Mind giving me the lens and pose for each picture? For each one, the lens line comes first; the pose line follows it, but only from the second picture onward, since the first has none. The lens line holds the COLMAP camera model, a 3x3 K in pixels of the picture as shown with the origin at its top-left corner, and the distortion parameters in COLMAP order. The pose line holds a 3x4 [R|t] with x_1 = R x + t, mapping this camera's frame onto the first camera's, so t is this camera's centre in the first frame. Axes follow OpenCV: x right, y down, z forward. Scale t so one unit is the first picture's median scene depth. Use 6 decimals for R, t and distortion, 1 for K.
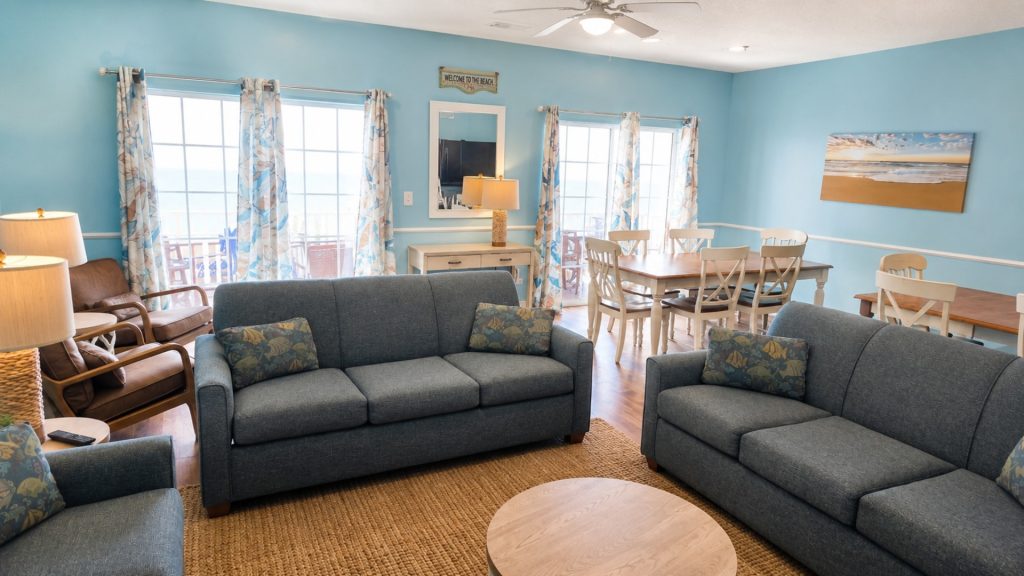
lens RADIAL K [[583.9, 0, 512.0], [0, 583.9, 288.0], [0, 0, 1]] dist [-0.001153, 0.000253]
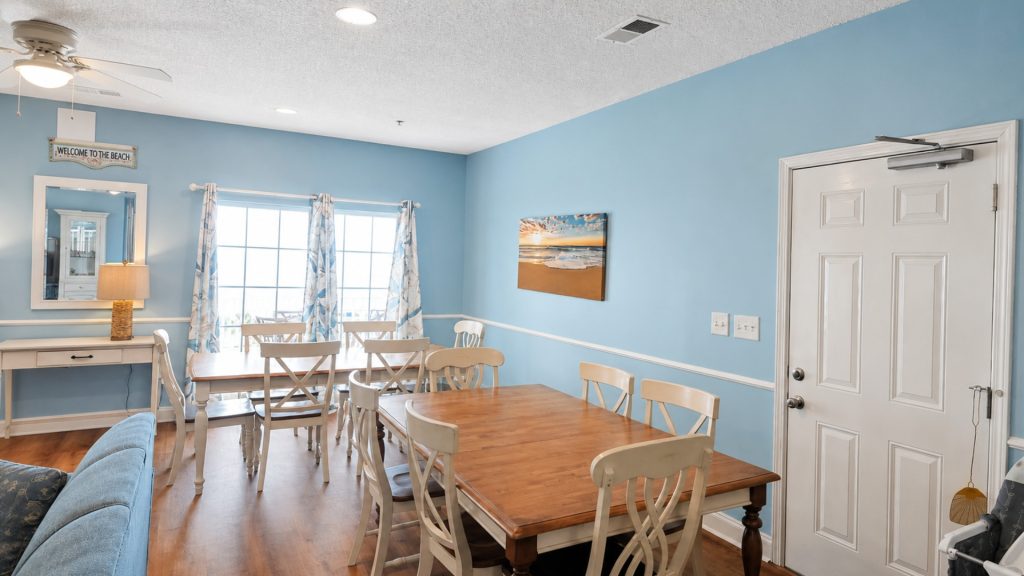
lens RADIAL K [[583.9, 0, 512.0], [0, 583.9, 288.0], [0, 0, 1]] dist [-0.001153, 0.000253]
pose [[0.997133, 0.000056, 0.075666, 0.498988], [0.012205, 0.986787, -0.161560, -0.005978], [-0.074675, 0.162020, 0.983958, 0.118945]]
